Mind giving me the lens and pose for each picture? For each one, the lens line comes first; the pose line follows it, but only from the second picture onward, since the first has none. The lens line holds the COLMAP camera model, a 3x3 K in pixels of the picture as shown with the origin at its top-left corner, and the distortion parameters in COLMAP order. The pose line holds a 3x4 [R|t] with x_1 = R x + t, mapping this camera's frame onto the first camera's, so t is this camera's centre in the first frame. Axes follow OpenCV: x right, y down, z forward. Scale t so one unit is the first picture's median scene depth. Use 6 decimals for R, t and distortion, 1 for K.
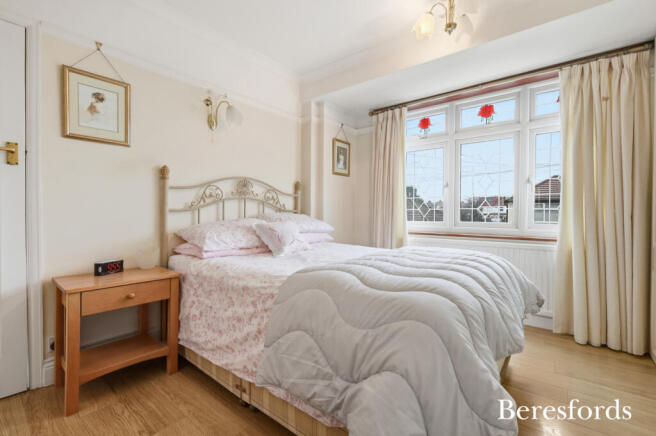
lens RADIAL K [[291.2, 0, 328.3], [0, 291.2, 219.6], [0, 0, 1]] dist [-0.002871, 0.002500]
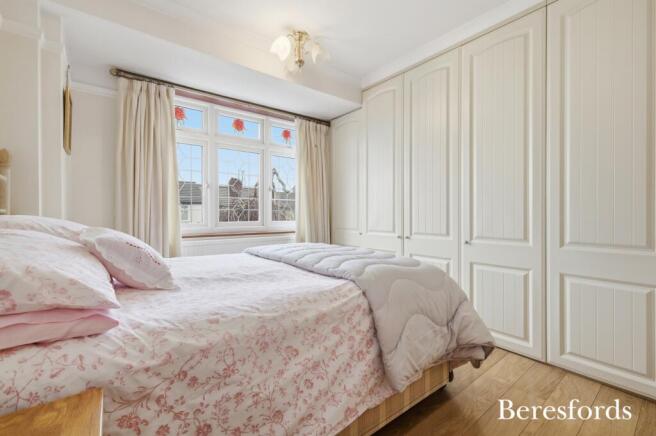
lens RADIAL K [[291.2, 0, 328.7], [0, 291.2, 218.2], [0, 0, 1]] dist [-0.002871, 0.002500]
pose [[0.211418, -0.019892, 0.977193, -0.660641], [0.024428, 0.999588, 0.015062, -0.017321], [-0.977090, 0.020687, 0.211817, 0.543224]]
